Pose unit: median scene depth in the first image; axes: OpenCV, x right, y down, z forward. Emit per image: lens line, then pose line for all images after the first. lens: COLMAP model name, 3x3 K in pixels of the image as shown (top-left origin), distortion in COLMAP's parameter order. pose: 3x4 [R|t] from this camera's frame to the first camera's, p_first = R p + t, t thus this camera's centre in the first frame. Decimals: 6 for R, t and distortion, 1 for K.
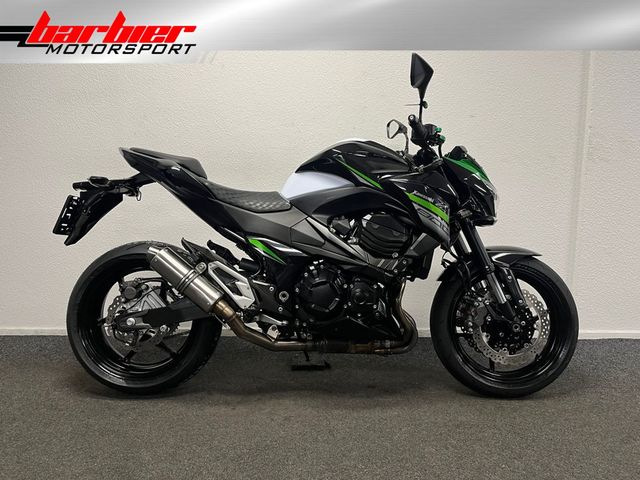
lens RADIAL K [[490.7, 0, 320.0], [0, 490.7, 240.0], [0, 0, 1]] dist [0.052921, 0.000924]
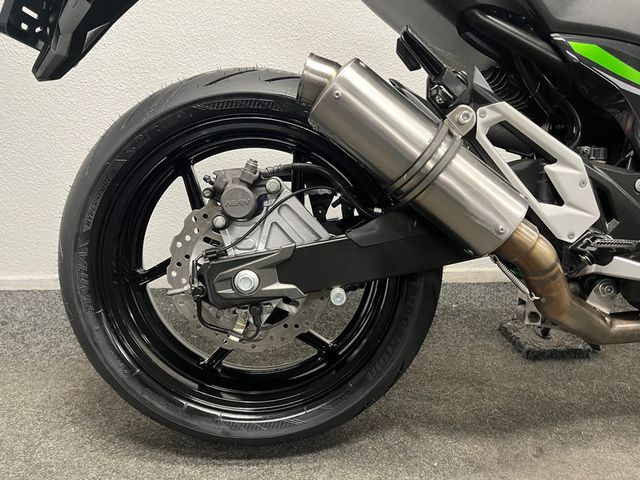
lens RADIAL K [[472.1, 0, 320.0], [0, 472.1, 240.0], [0, 0, 1]] dist [0.005557, -0.000333]
pose [[0.996740, -0.018824, 0.078453, -0.346854], [0.006951, 0.988820, 0.148954, 0.083145], [-0.080380, -0.147923, 0.985727, 0.648371]]
